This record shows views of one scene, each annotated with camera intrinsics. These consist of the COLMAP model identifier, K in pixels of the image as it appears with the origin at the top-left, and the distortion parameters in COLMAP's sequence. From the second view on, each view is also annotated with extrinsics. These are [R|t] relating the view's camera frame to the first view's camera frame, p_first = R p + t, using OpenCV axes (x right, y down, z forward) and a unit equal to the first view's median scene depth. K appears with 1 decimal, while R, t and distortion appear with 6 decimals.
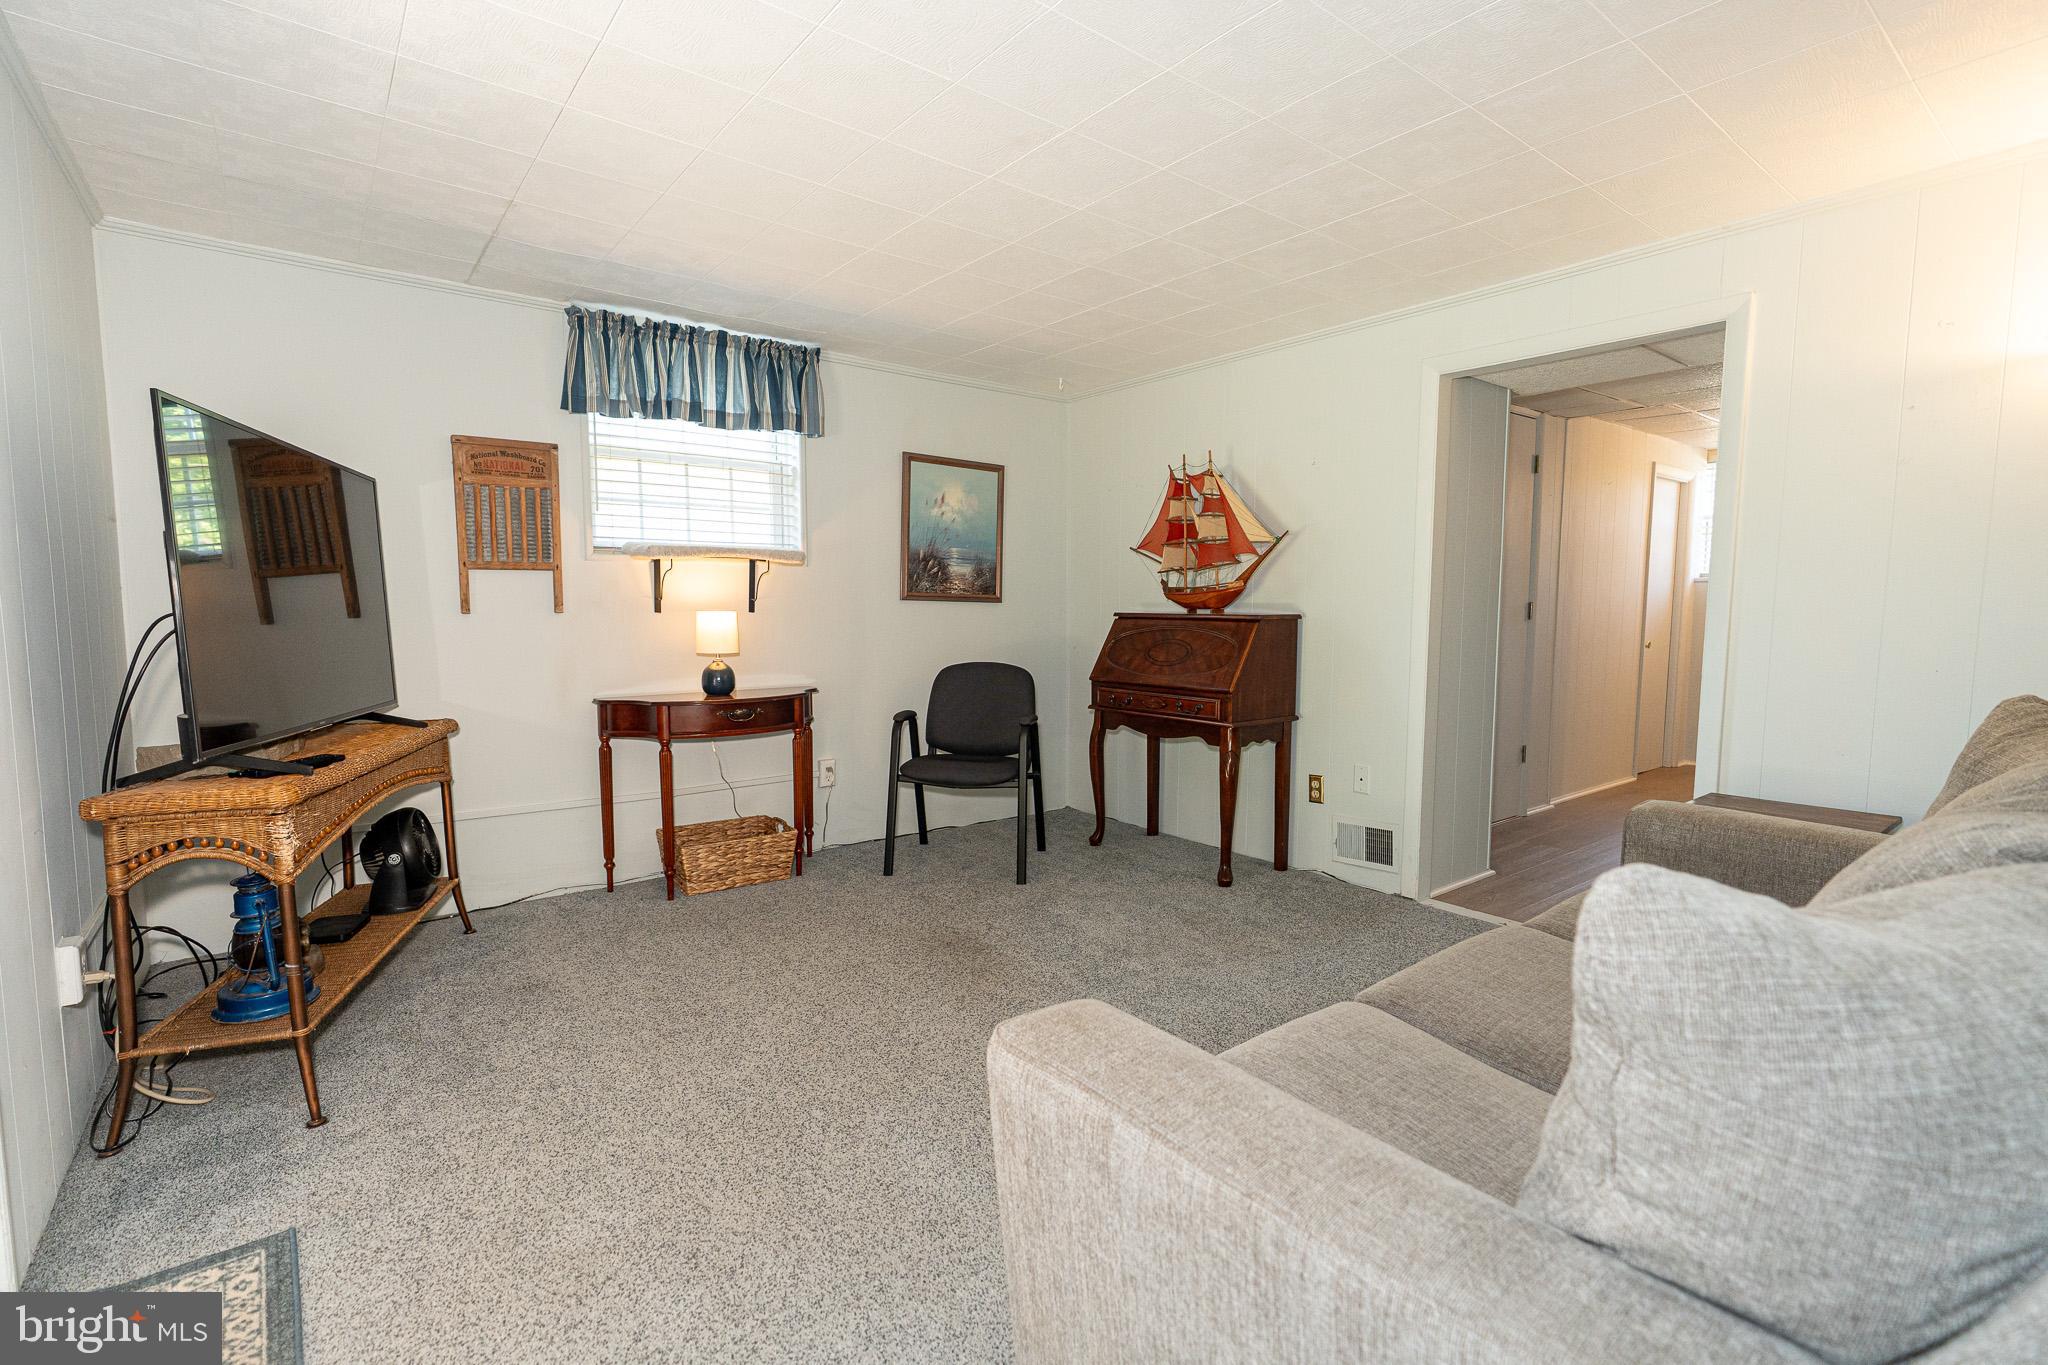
lens RADIAL K [[929.8, 0, 1024.0], [0, 929.8, 682.5], [0, 0, 1]] dist [-0.003104, 0.000456]
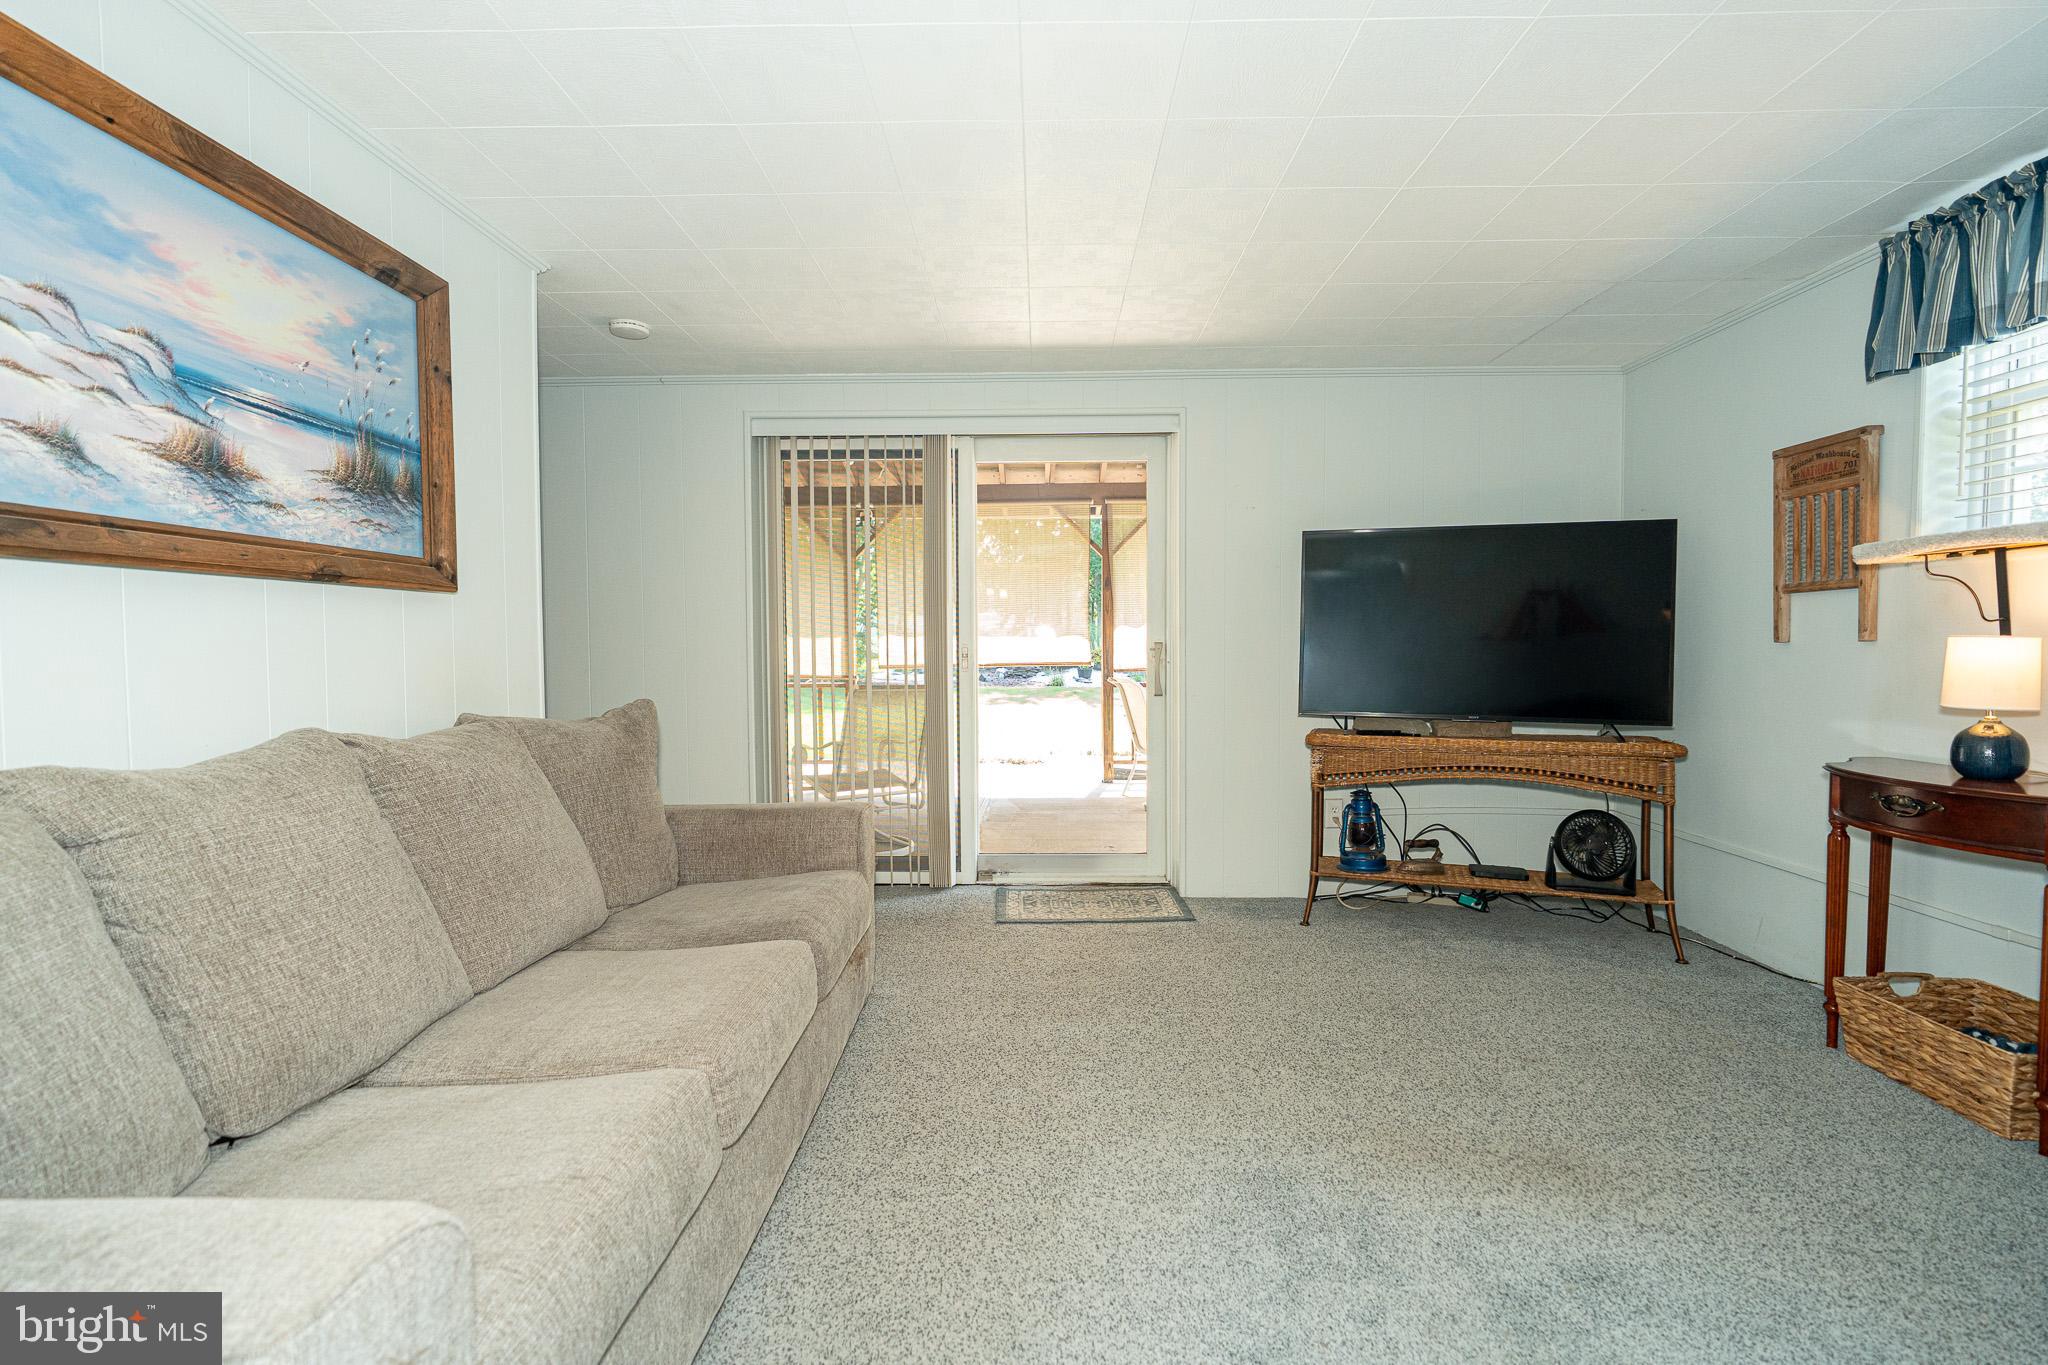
lens RADIAL K [[929.8, 0, 1024.0], [0, 929.8, 682.5], [0, 0, 1]] dist [-0.003104, 0.000456]
pose [[-0.634480, 0.028582, -0.772410, 0.555314], [-0.061743, 0.994248, 0.087509, -0.065862], [0.770469, 0.103214, -0.629066, 0.963036]]
